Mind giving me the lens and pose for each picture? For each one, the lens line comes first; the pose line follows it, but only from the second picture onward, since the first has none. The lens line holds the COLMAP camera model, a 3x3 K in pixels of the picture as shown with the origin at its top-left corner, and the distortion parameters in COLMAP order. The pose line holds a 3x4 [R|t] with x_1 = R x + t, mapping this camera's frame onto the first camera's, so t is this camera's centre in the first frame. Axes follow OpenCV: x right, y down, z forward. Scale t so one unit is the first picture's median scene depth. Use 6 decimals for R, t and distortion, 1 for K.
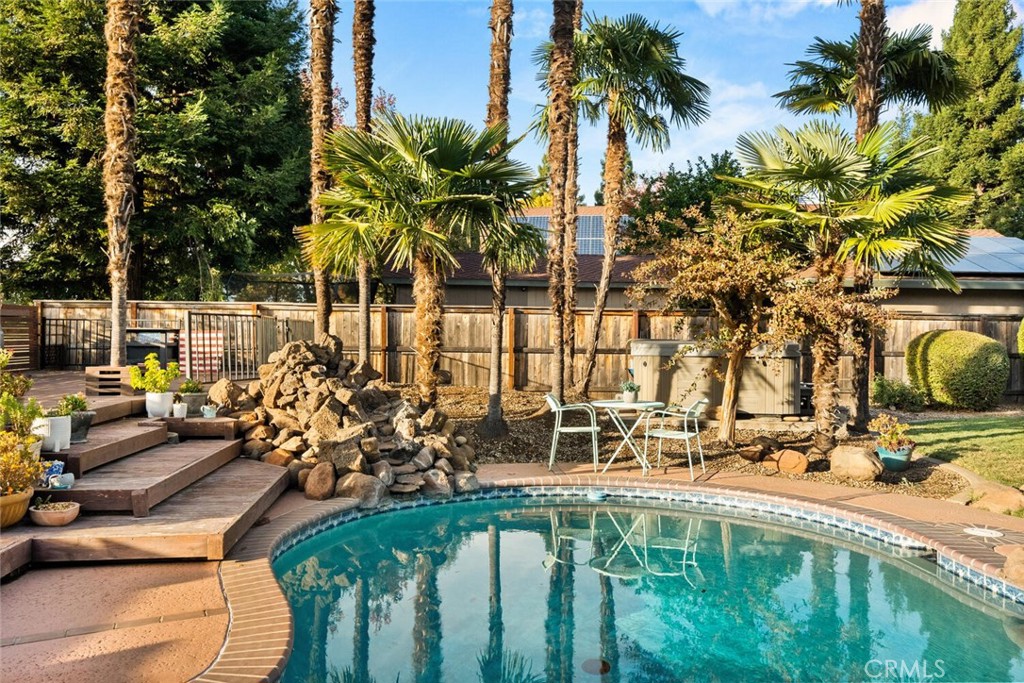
lens RADIAL K [[793.9, 0, 496.2], [0, 793.9, 340.0], [0, 0, 1]] dist [-0.003982, 0.001276]
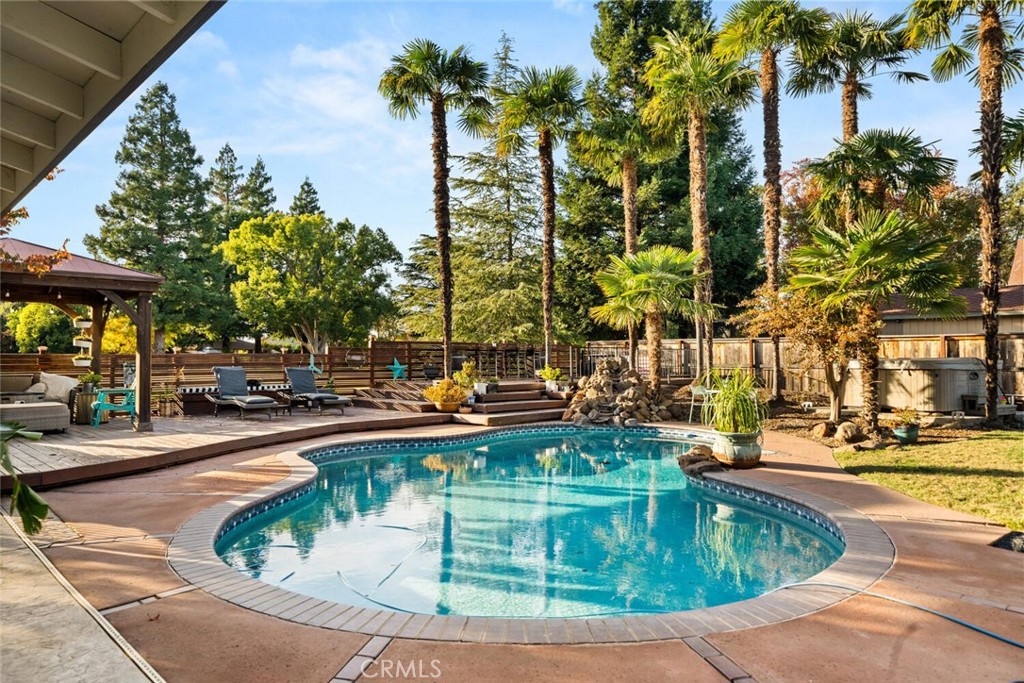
lens RADIAL K [[655.5, 0, 512.0], [0, 655.5, 341.5], [0, 0, 1]] dist [0.001133, -0.002330]
pose [[0.631313, -0.028662, -0.774998, 1.001034], [-0.001533, 0.999269, -0.038204, 0.022355], [0.775527, 0.025307, 0.630807, -0.338833]]
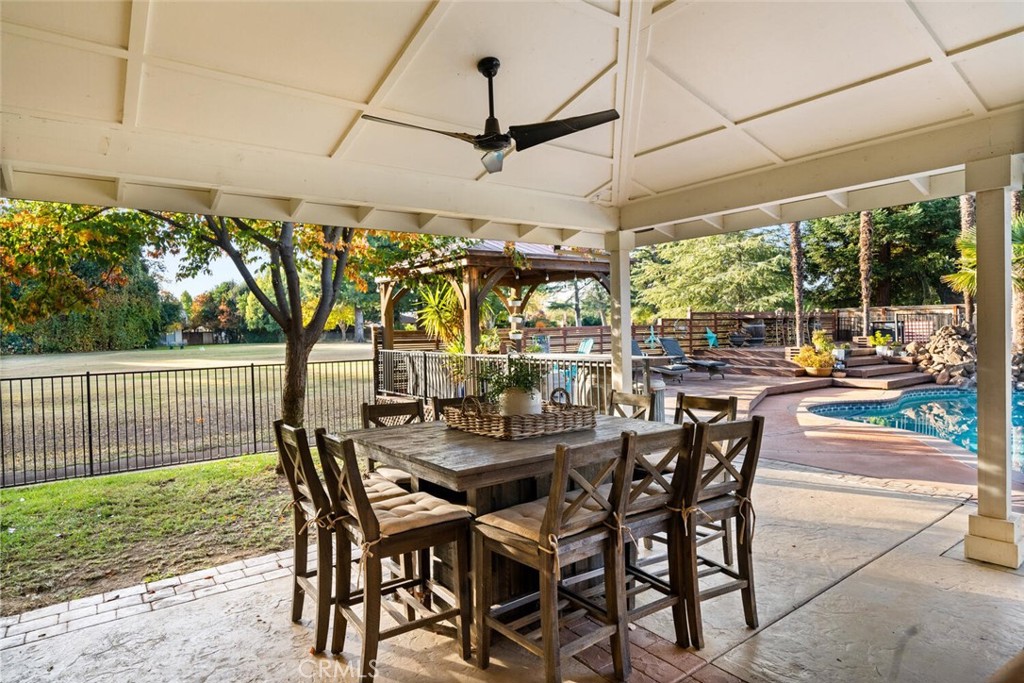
lens RADIAL K [[585.2, 0, 512.0], [0, 585.2, 341.5], [0, 0, 1]] dist [0.000827, -0.000045]
pose [[0.510937, 0.001899, -0.859616, 0.558738], [0.014866, 0.999828, 0.011045, 0.011896], [0.859490, -0.018422, 0.510821, -0.938362]]
